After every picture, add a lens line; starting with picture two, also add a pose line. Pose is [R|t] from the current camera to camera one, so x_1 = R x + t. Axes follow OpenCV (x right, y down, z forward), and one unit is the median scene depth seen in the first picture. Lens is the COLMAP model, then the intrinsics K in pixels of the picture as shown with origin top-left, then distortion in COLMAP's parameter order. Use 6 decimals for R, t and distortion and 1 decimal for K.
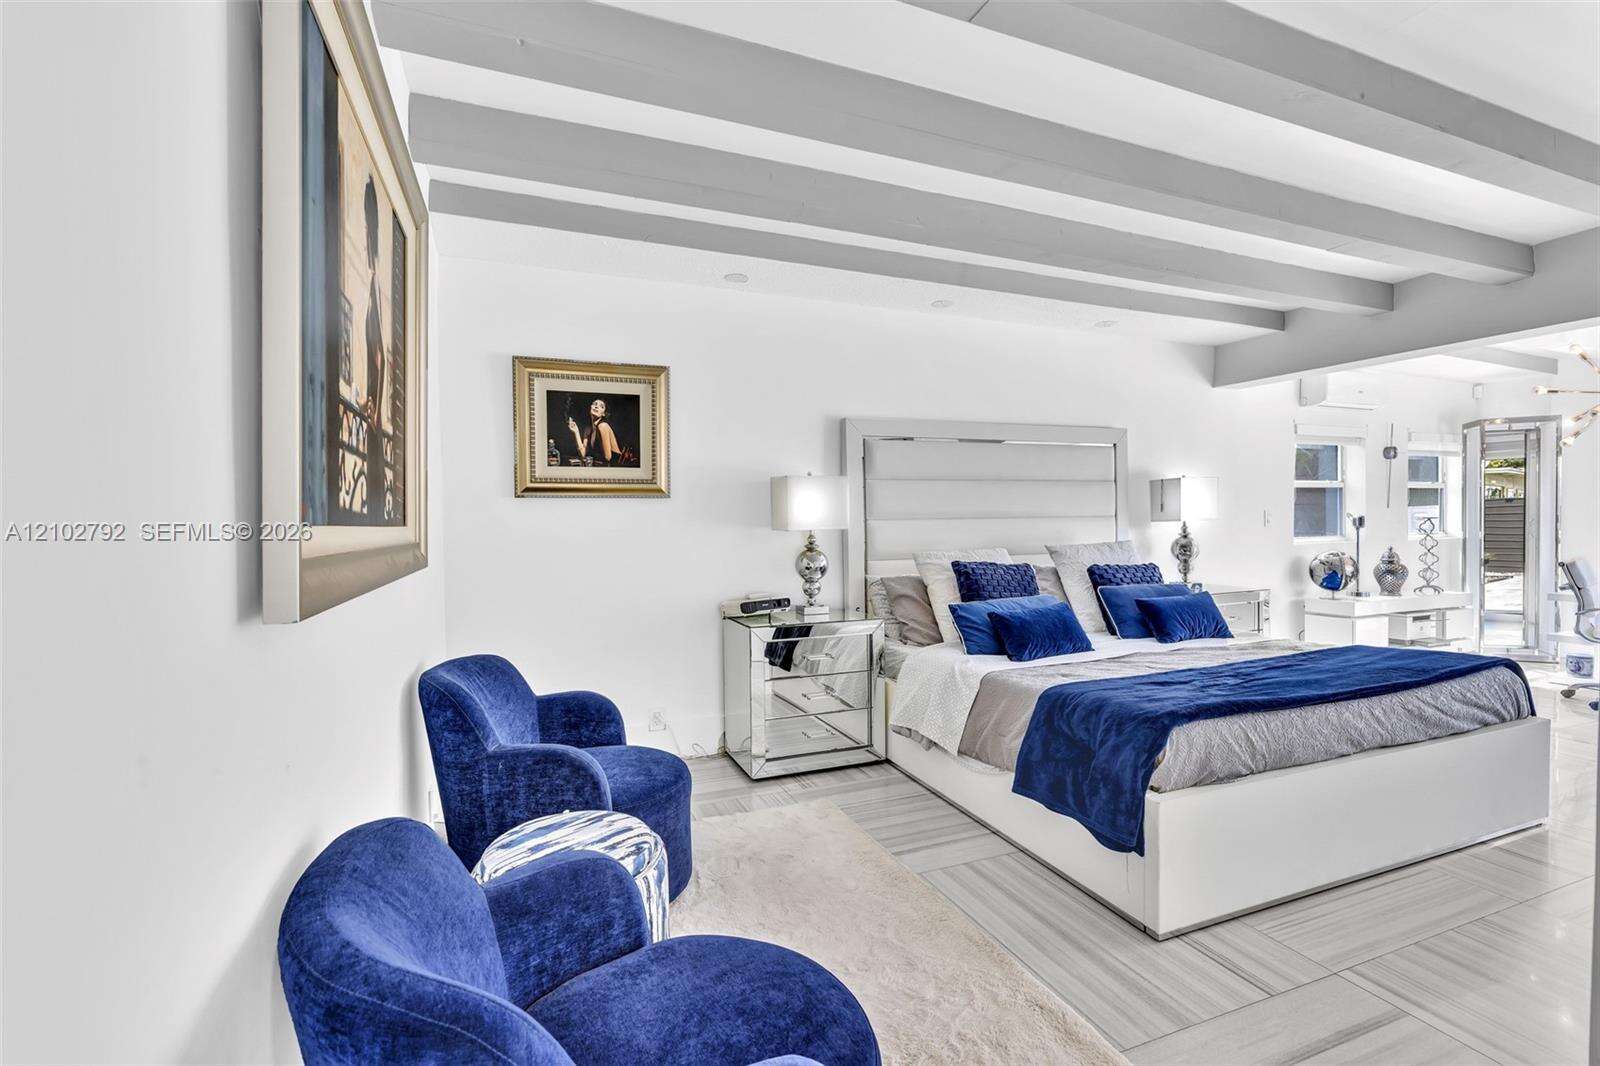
lens RADIAL K [[716.5, 0, 803.0], [0, 716.5, 540.5], [0, 0, 1]] dist [-0.008554, 0.001302]
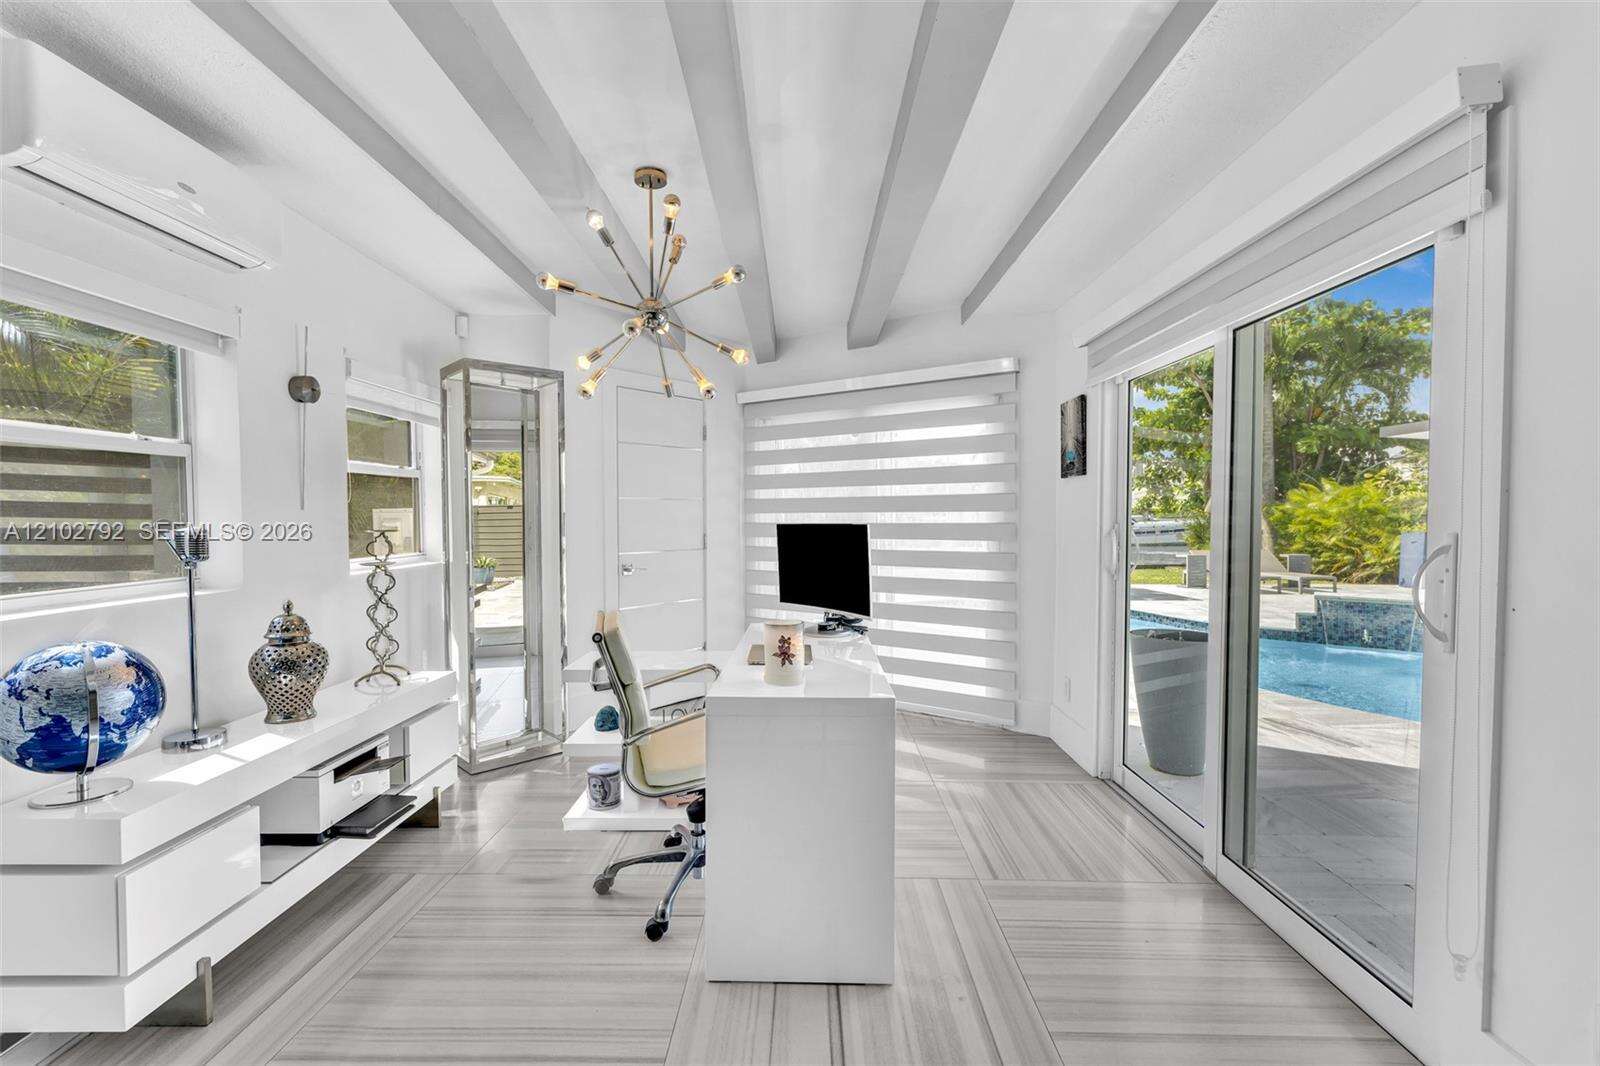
lens RADIAL K [[716.5, 0, 793.6], [0, 716.5, 539.4], [0, 0, 1]] dist [-0.008554, 0.001302]
pose [[0.388424, -0.015307, 0.921354, 0.528666], [0.013852, 0.999846, 0.010771, -0.027342], [-0.921377, 0.008579, 0.388576, 0.538429]]
